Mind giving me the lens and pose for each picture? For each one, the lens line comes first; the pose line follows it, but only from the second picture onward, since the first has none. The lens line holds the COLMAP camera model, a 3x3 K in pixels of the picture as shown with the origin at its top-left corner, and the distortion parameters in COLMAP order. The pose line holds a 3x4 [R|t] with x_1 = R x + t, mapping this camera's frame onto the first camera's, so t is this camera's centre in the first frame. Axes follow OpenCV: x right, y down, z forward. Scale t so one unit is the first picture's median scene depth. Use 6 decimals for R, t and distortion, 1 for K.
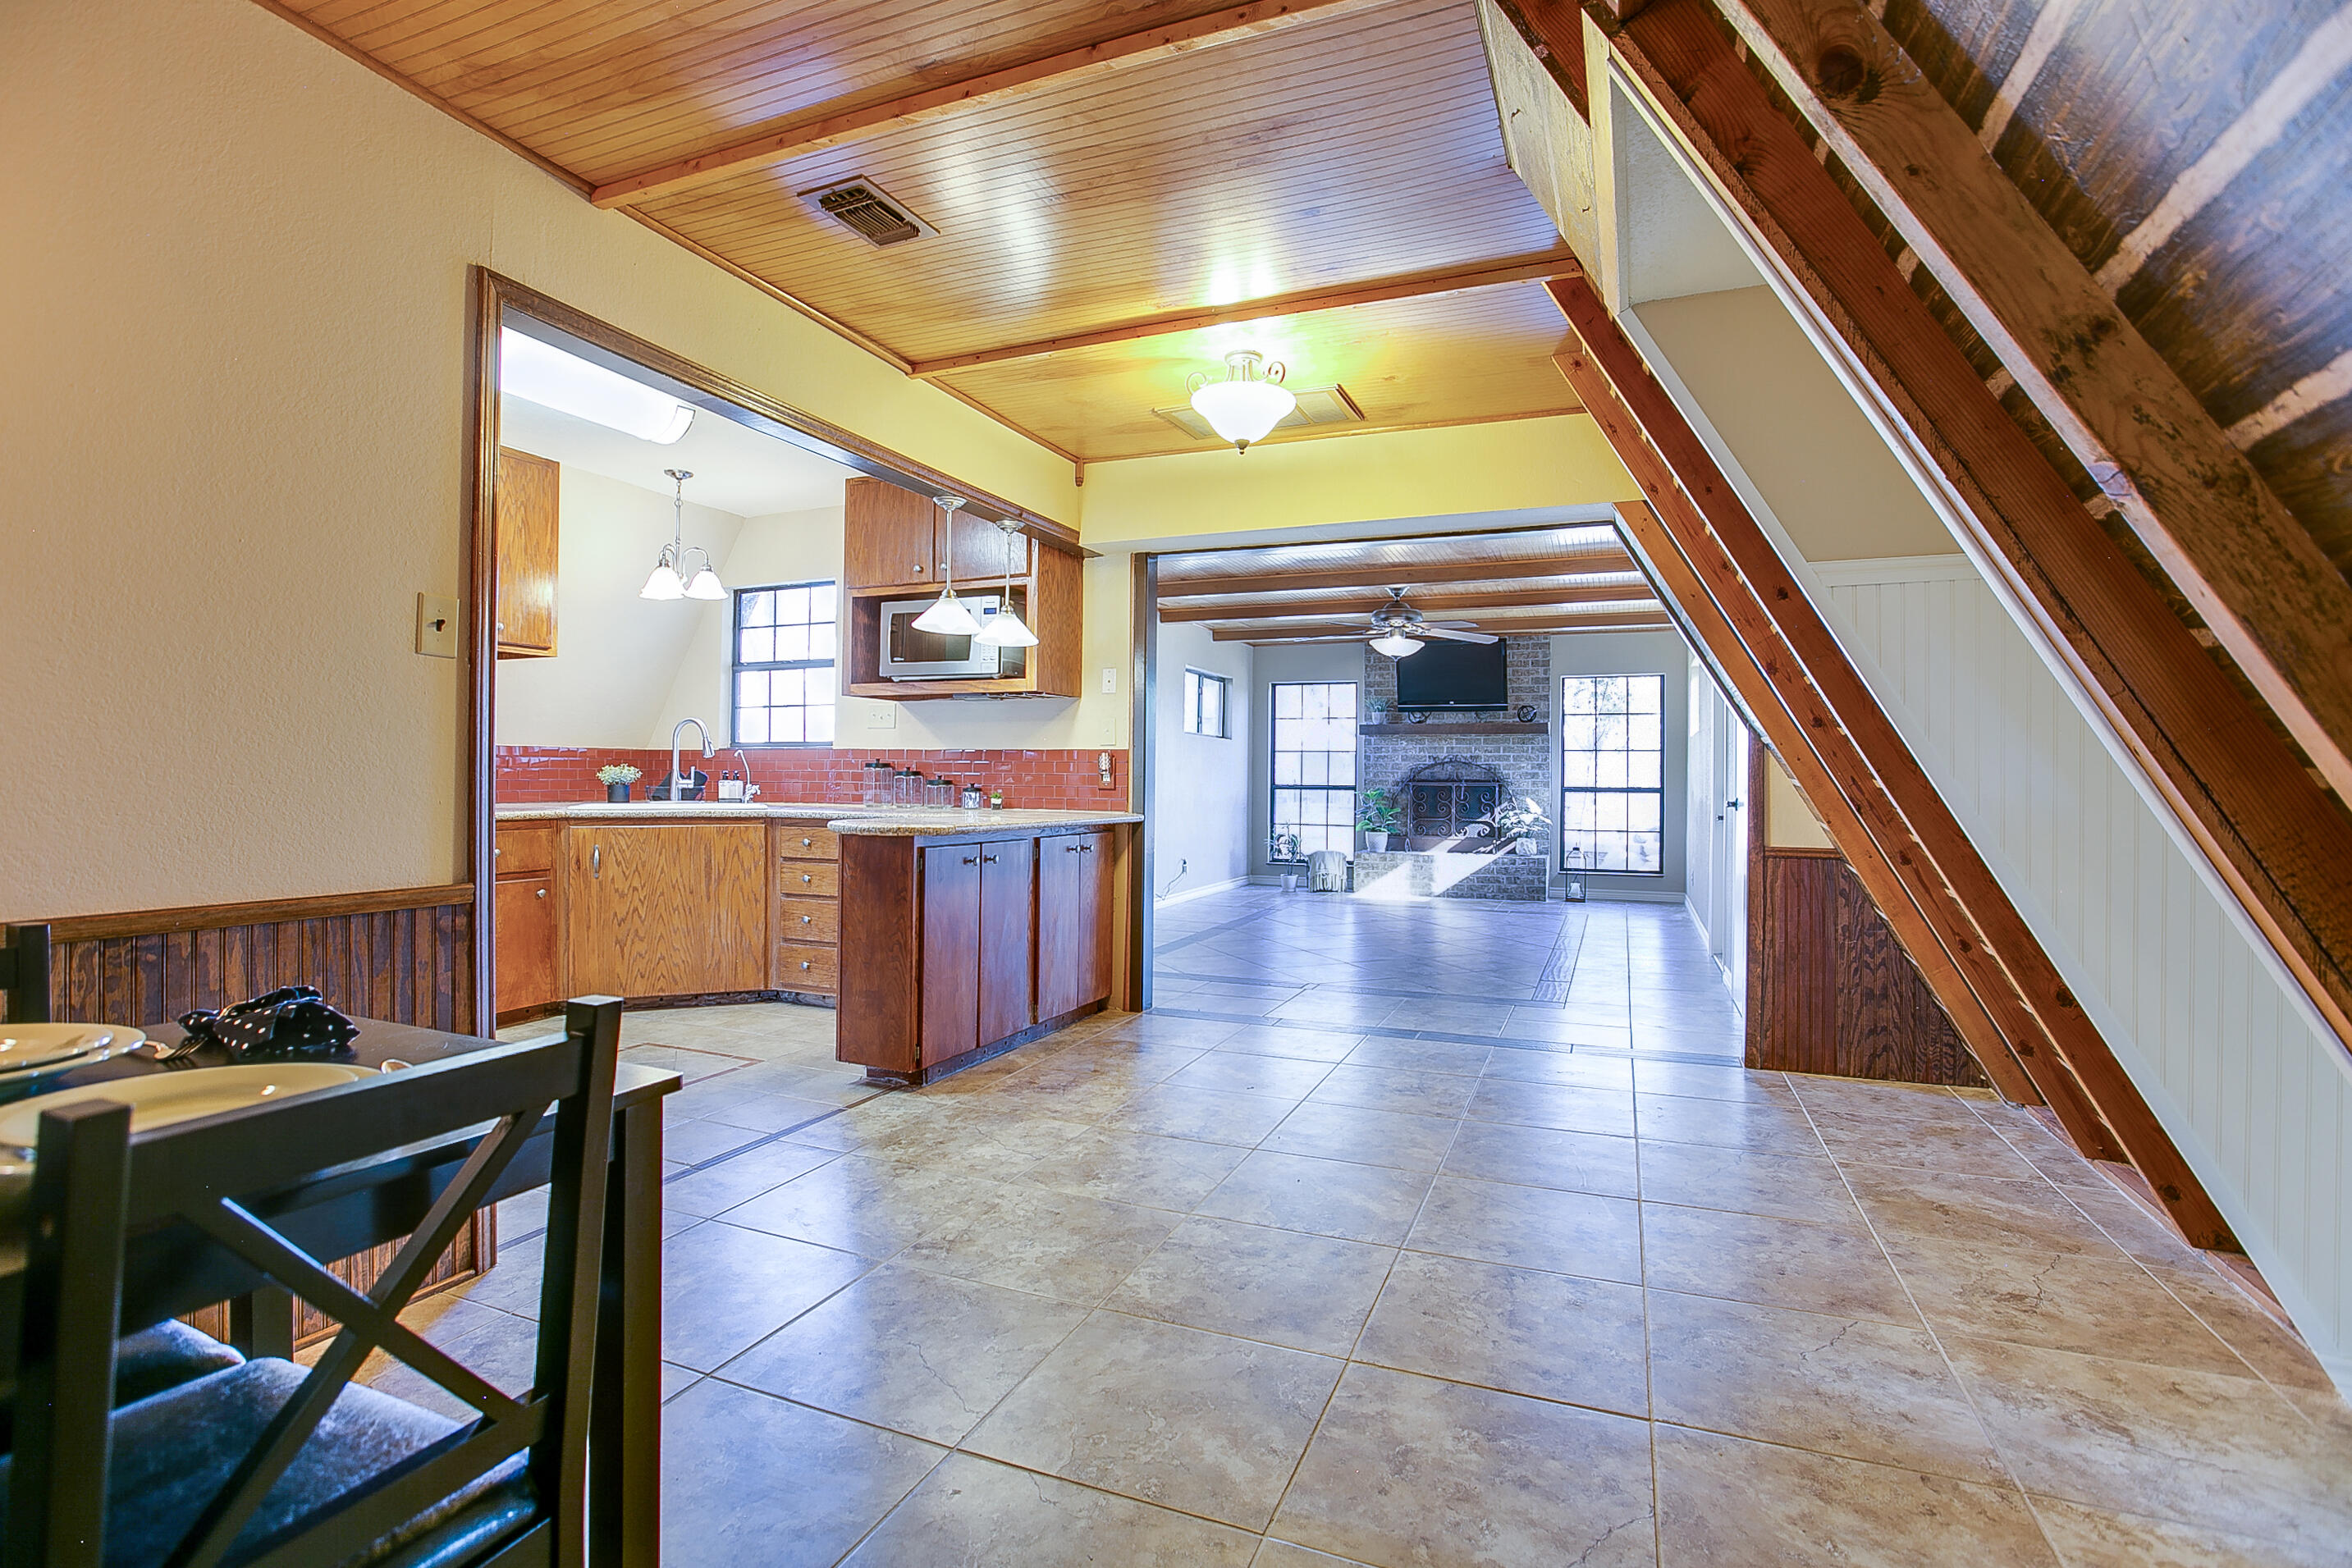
lens RADIAL K [[1098.0, 0, 1175.1], [0, 1098.0, 767.1], [0, 0, 1]] dist [-0.061455, 0.026417]
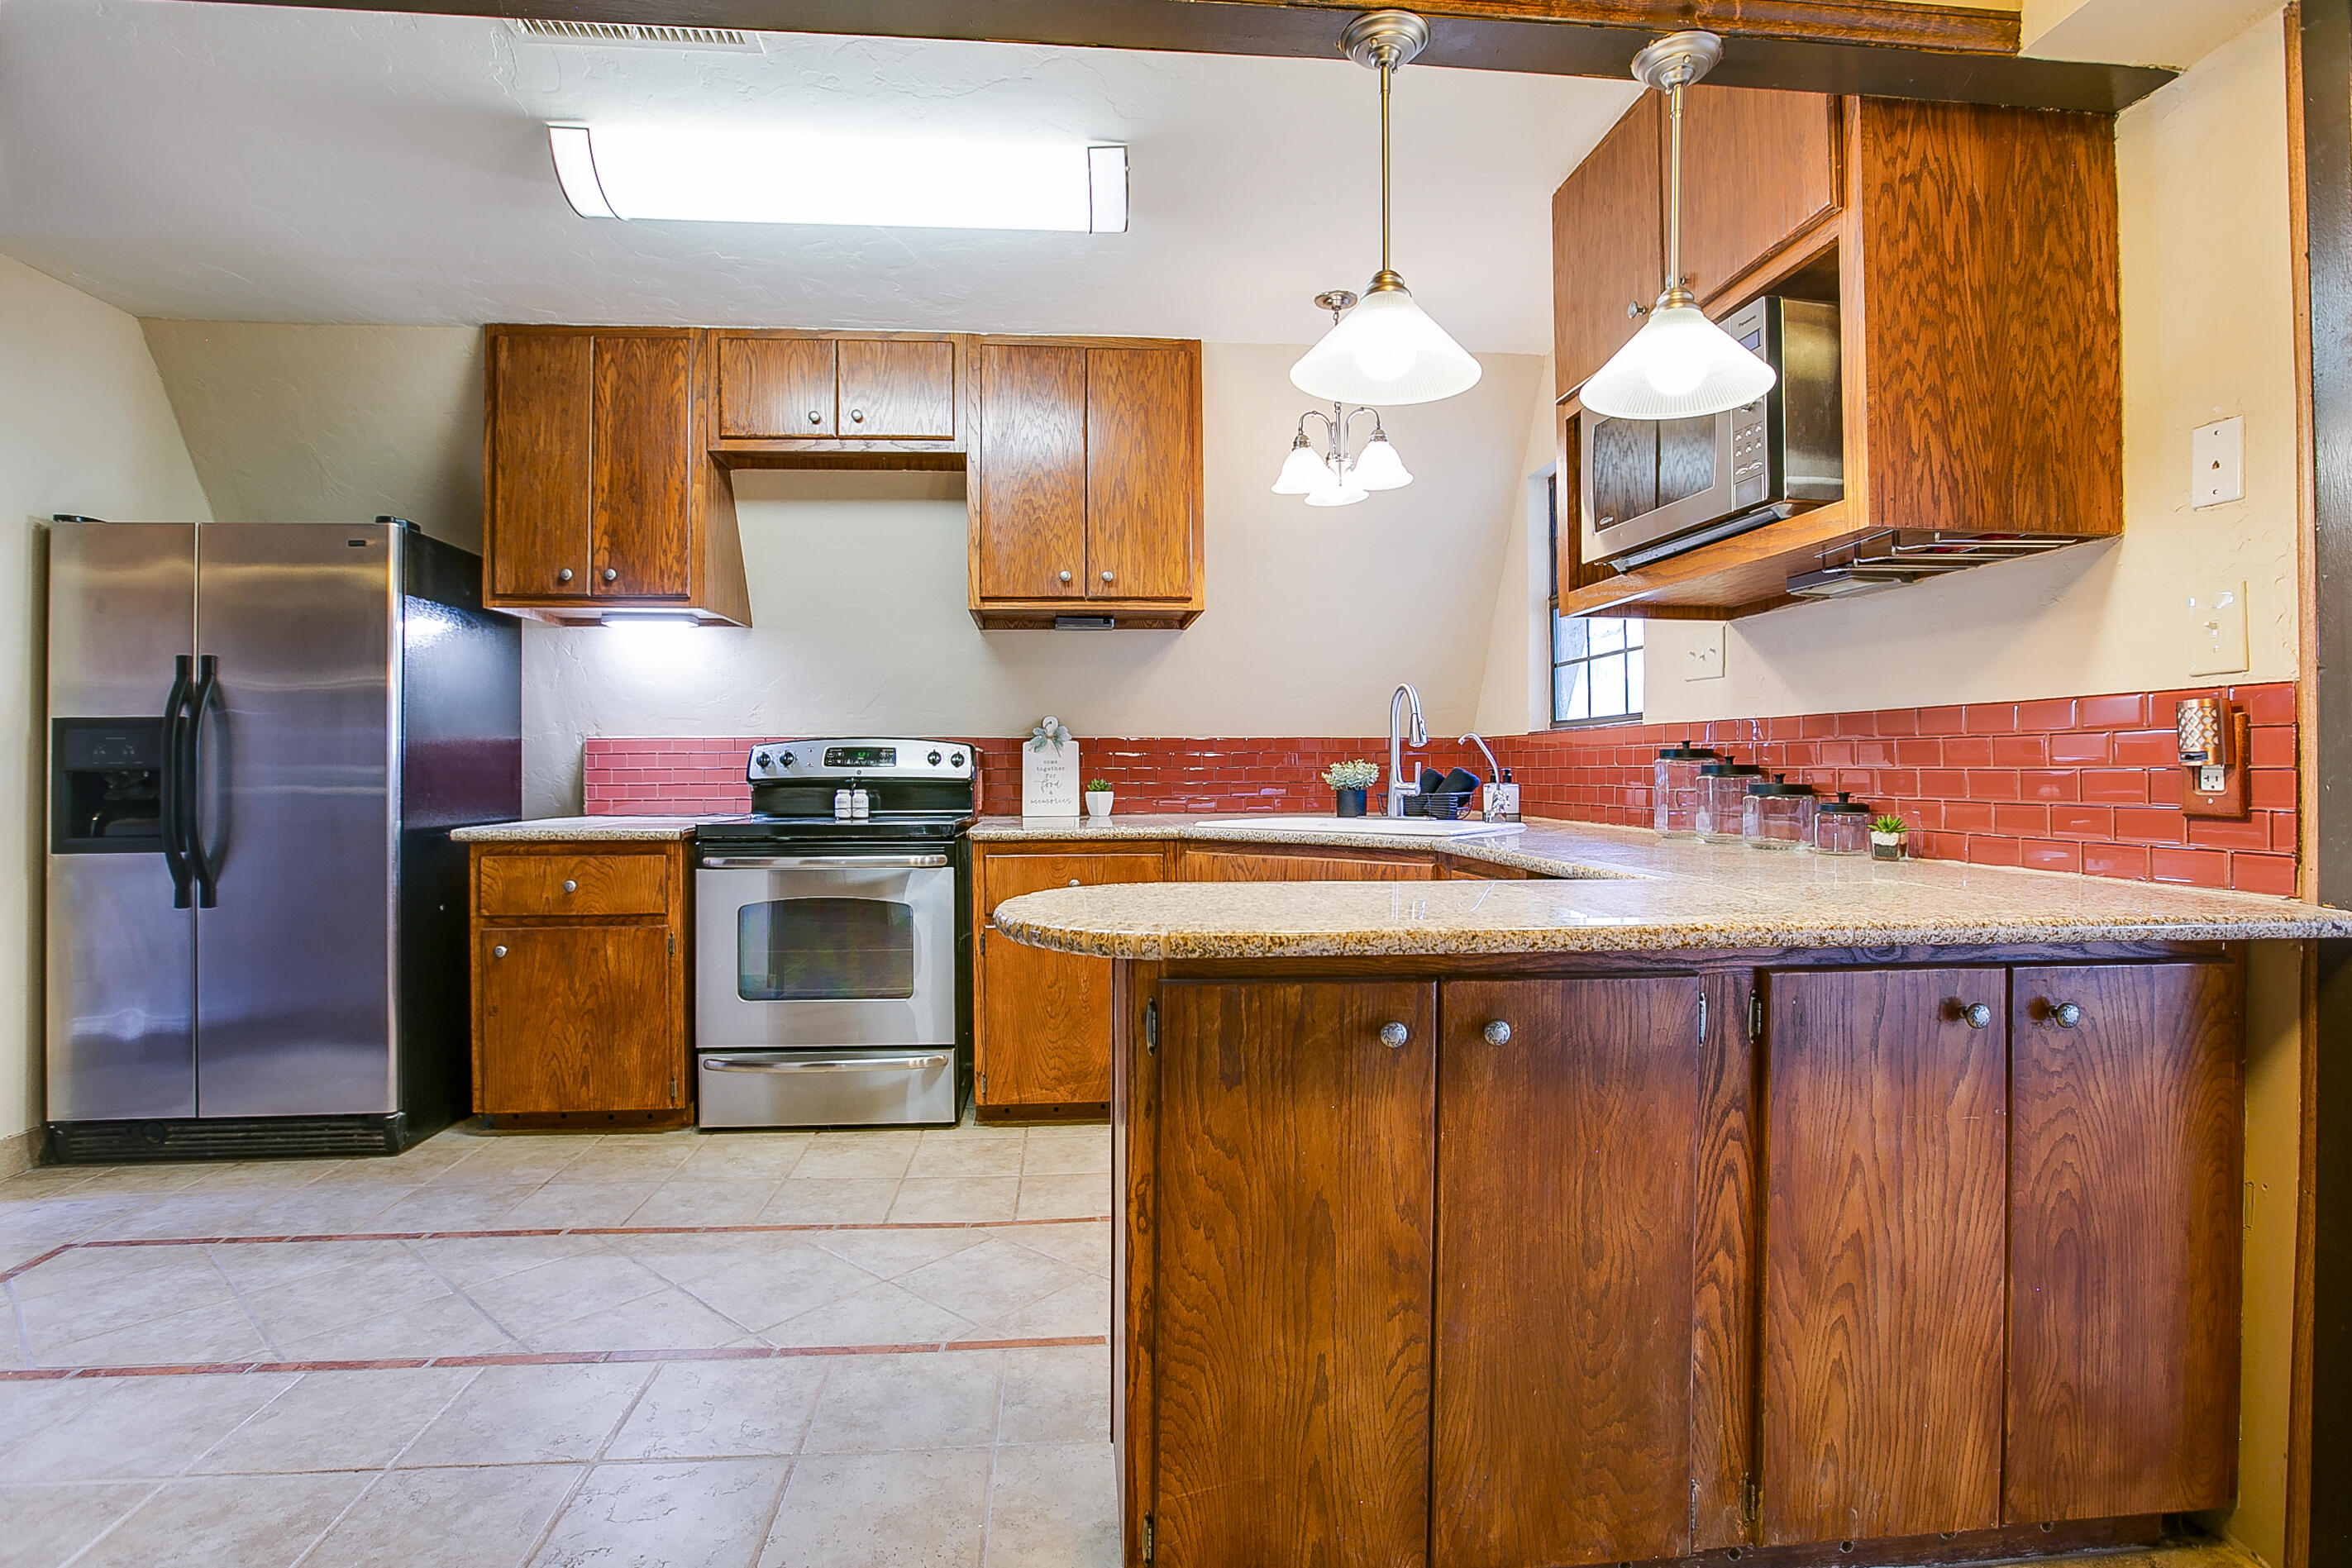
lens RADIAL K [[1135.1, 0, 1170.1], [0, 1135.1, 755.0], [0, 0, 1]] dist [-0.051983, 0.020029]
pose [[0.469723, -0.019907, -0.882589, 0.095484], [0.014295, 0.999786, -0.014943, 0.004691], [0.882698, -0.005598, 0.469908, 0.795005]]
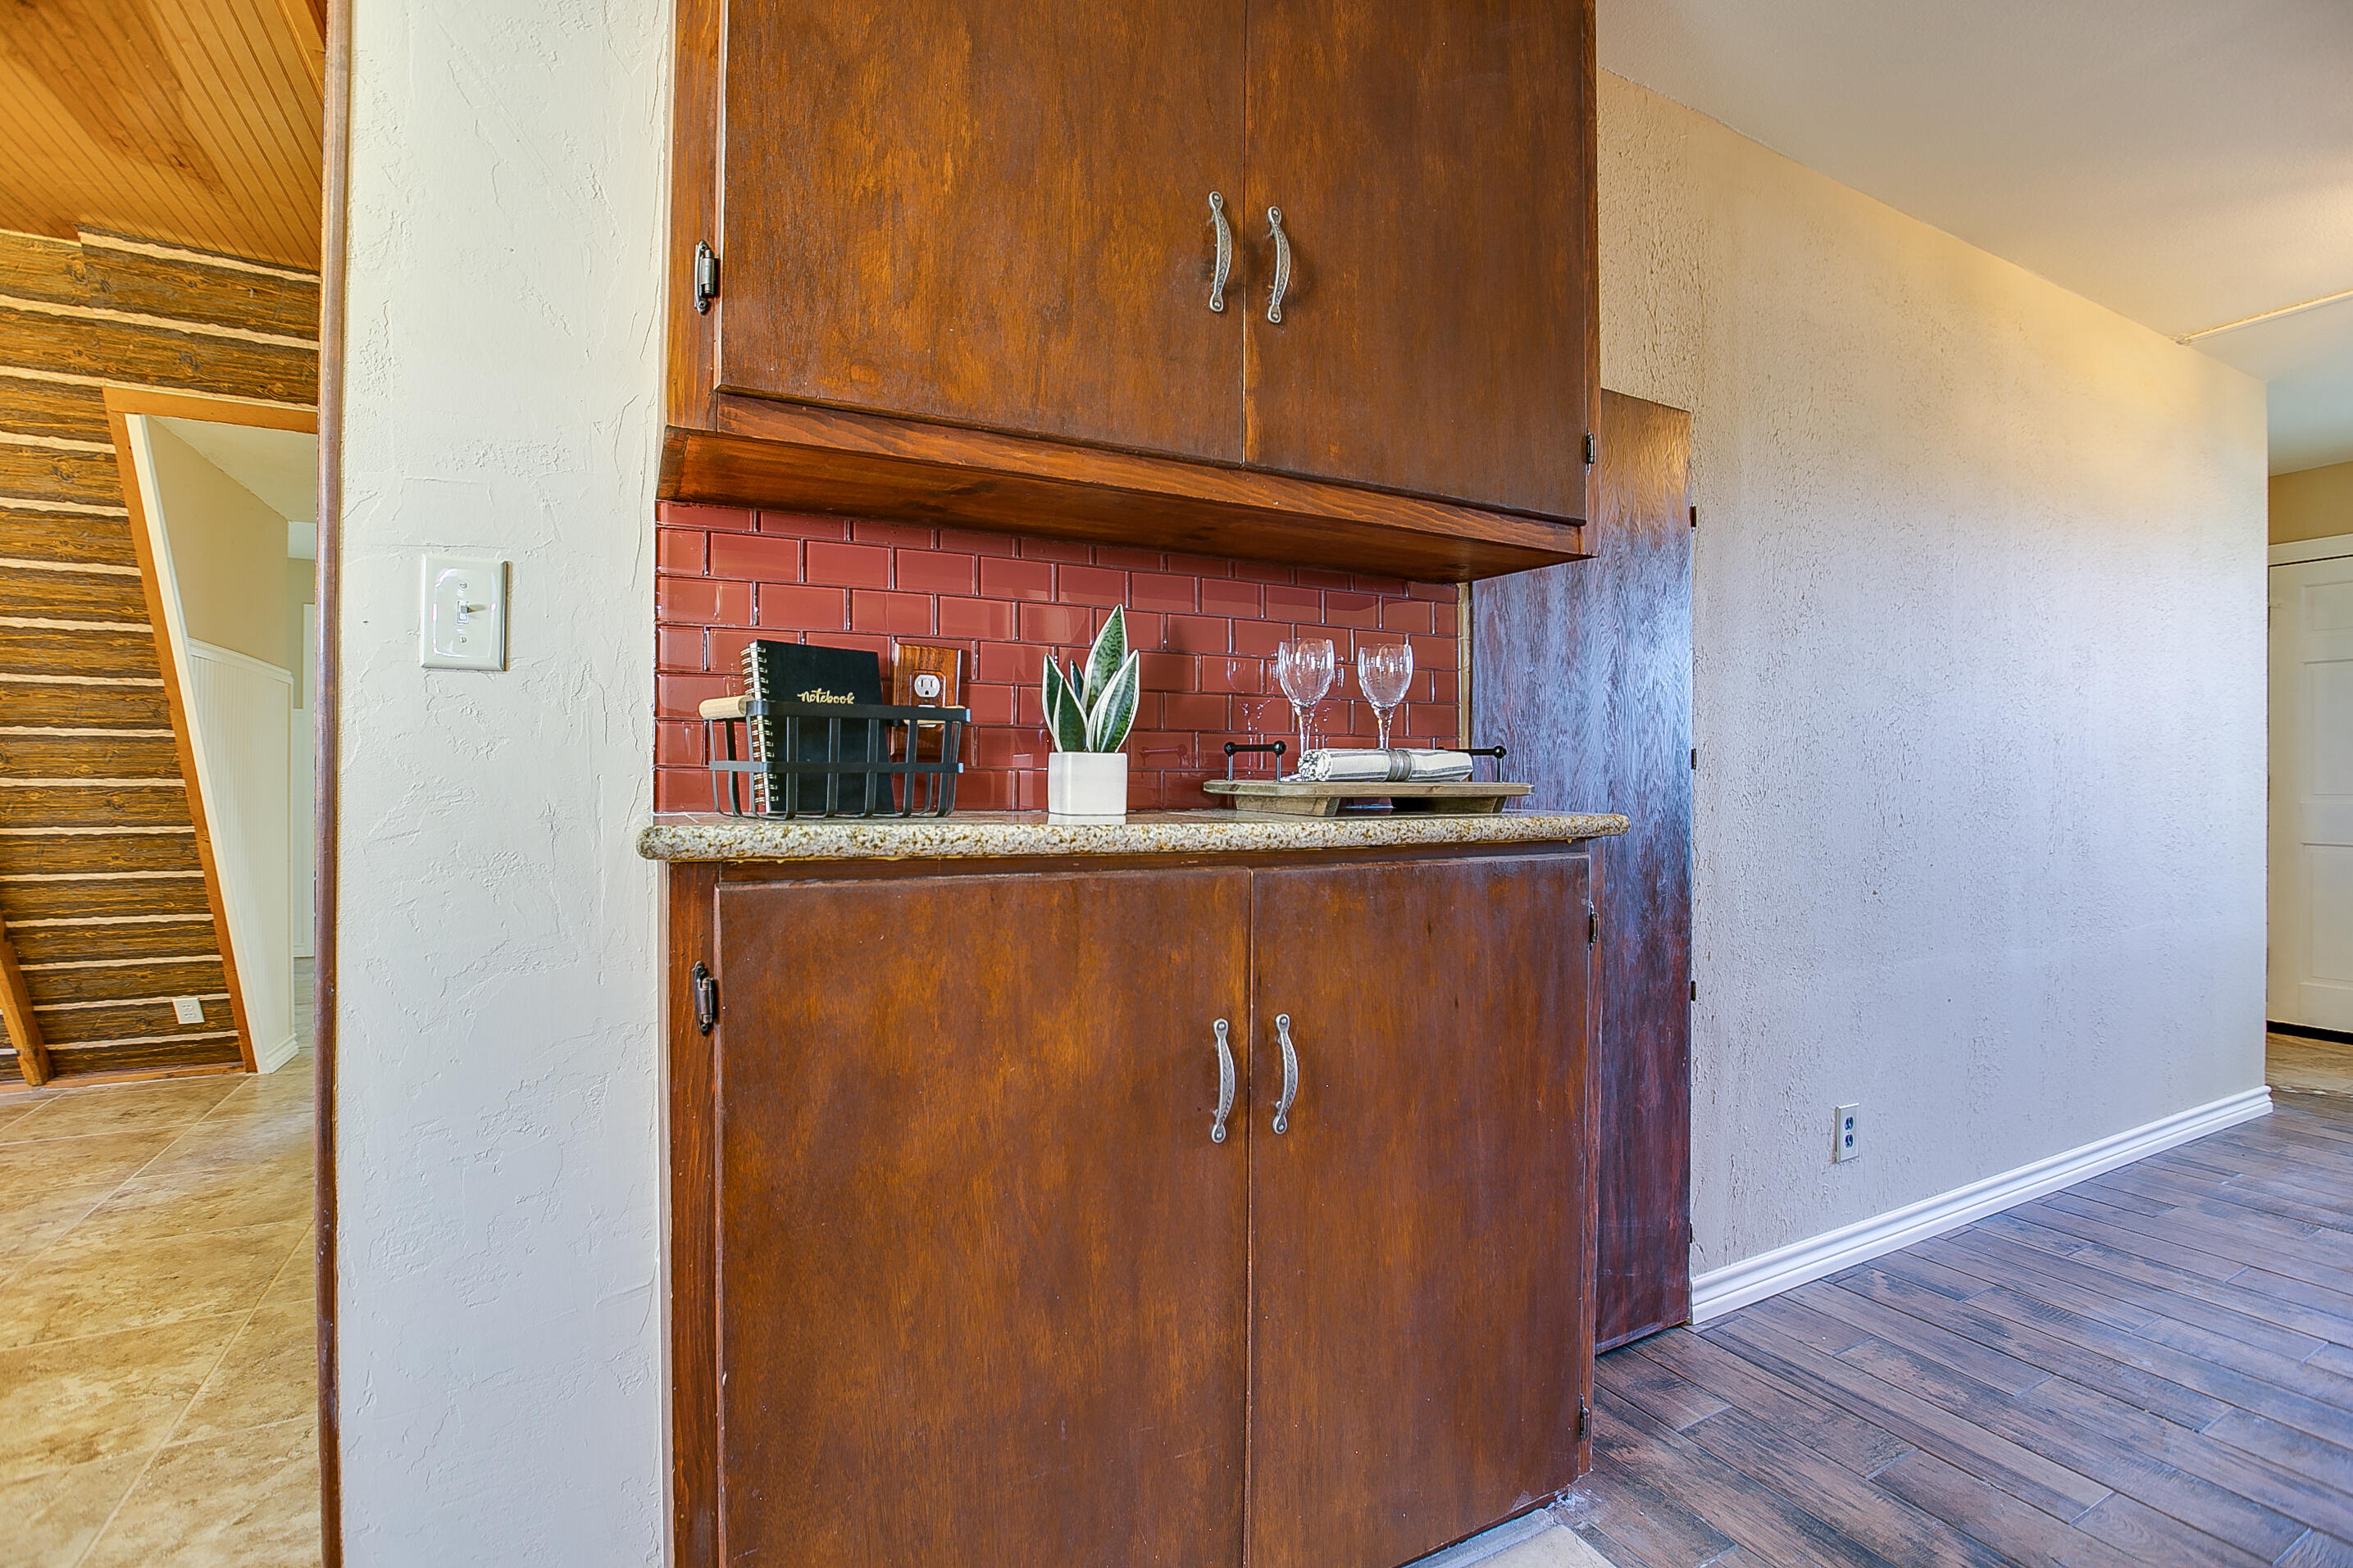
lens RADIAL K [[1066.8, 0, 1176.5], [0, 1066.8, 784.0], [0, 0, 1]] dist [-0.018788, 0.000357]
pose [[-0.766749, -0.015734, 0.641755, -0.781145], [-0.015574, 0.999861, 0.005907, -0.008240], [-0.641758, -0.005466, -0.766887, 0.687034]]
